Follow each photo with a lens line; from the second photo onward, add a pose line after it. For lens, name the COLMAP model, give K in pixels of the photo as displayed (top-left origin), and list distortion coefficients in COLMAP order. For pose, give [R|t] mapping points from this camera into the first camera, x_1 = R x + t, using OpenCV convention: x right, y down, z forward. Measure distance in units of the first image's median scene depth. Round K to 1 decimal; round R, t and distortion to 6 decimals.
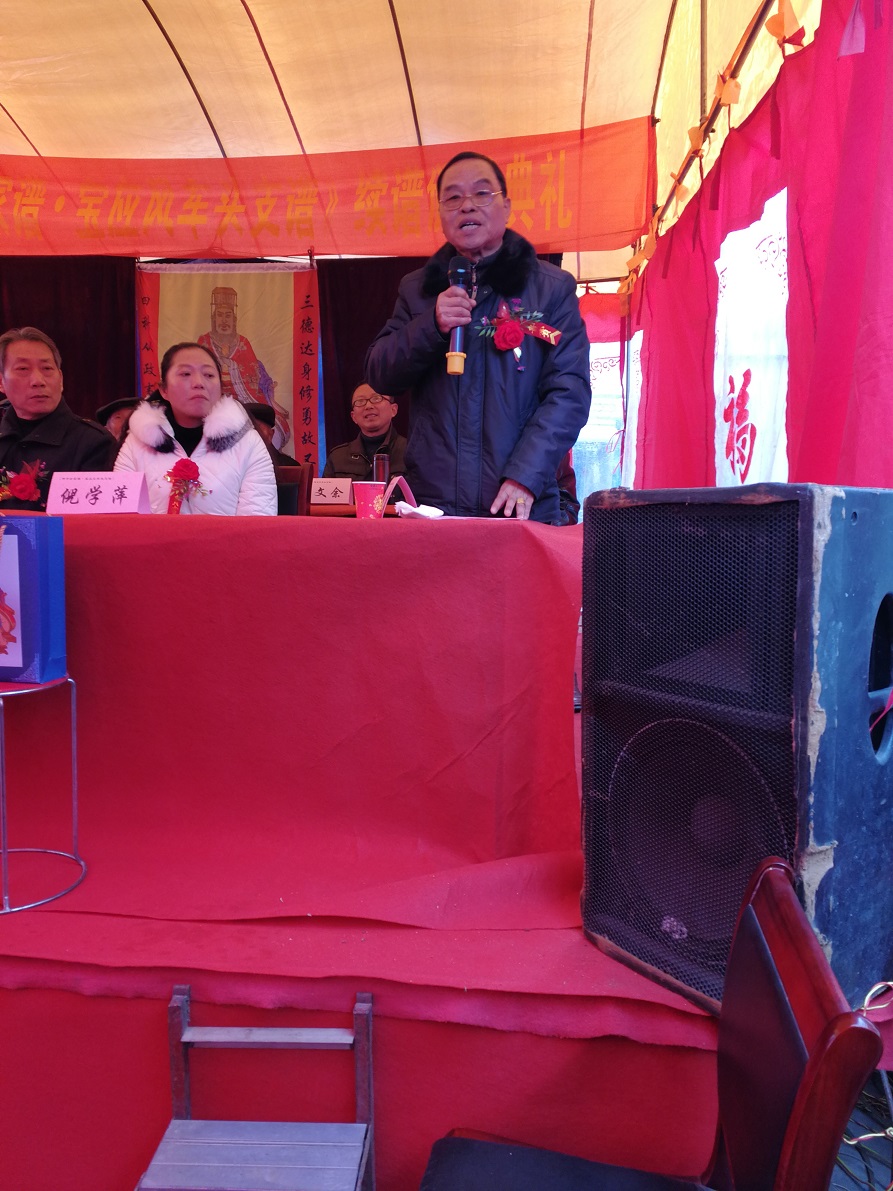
lens RADIAL K [[932.1, 0, 445.6], [0, 932.1, 595.3], [0, 0, 1]] dist [-0.001851, -0.037166]
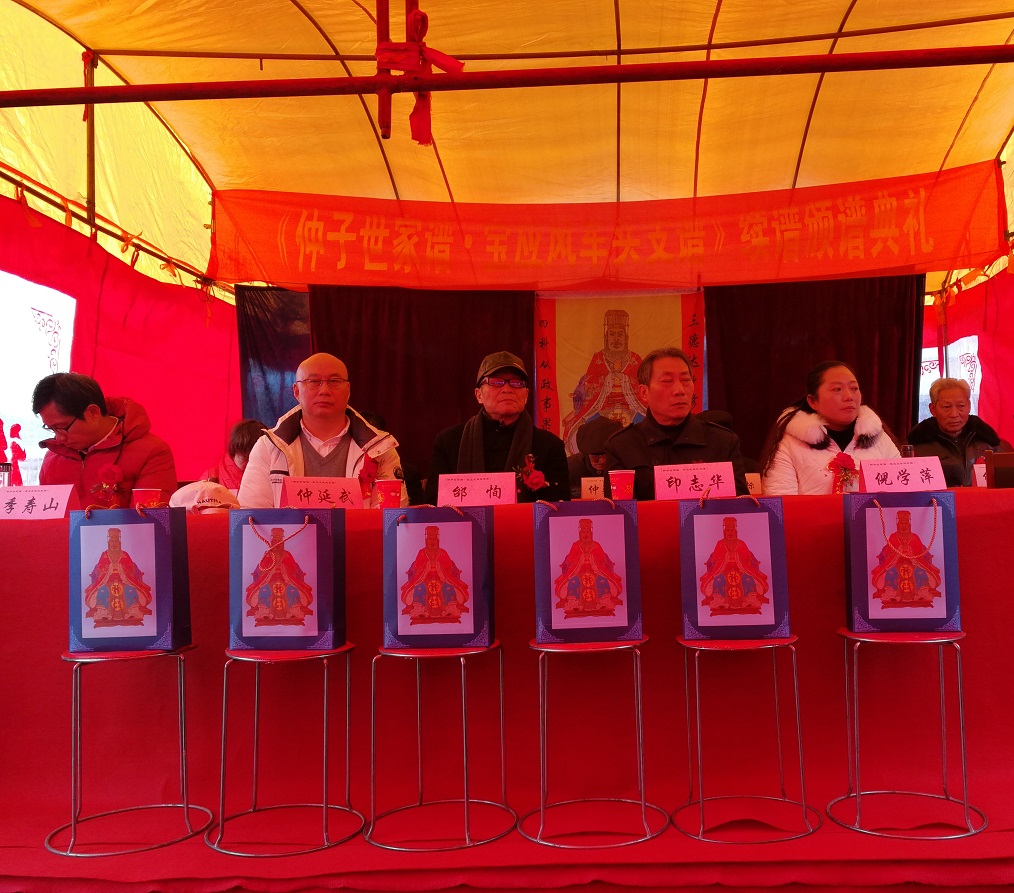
lens RADIAL K [[960.2, 0, 509.3], [0, 960.2, 444.6], [0, 0, 1]] dist [-0.031968, 0.000000]
pose [[0.998167, -0.037545, 0.047476, -0.443544], [0.045302, 0.983592, -0.174626, 0.019548], [-0.040141, 0.176456, 0.983490, -0.088240]]
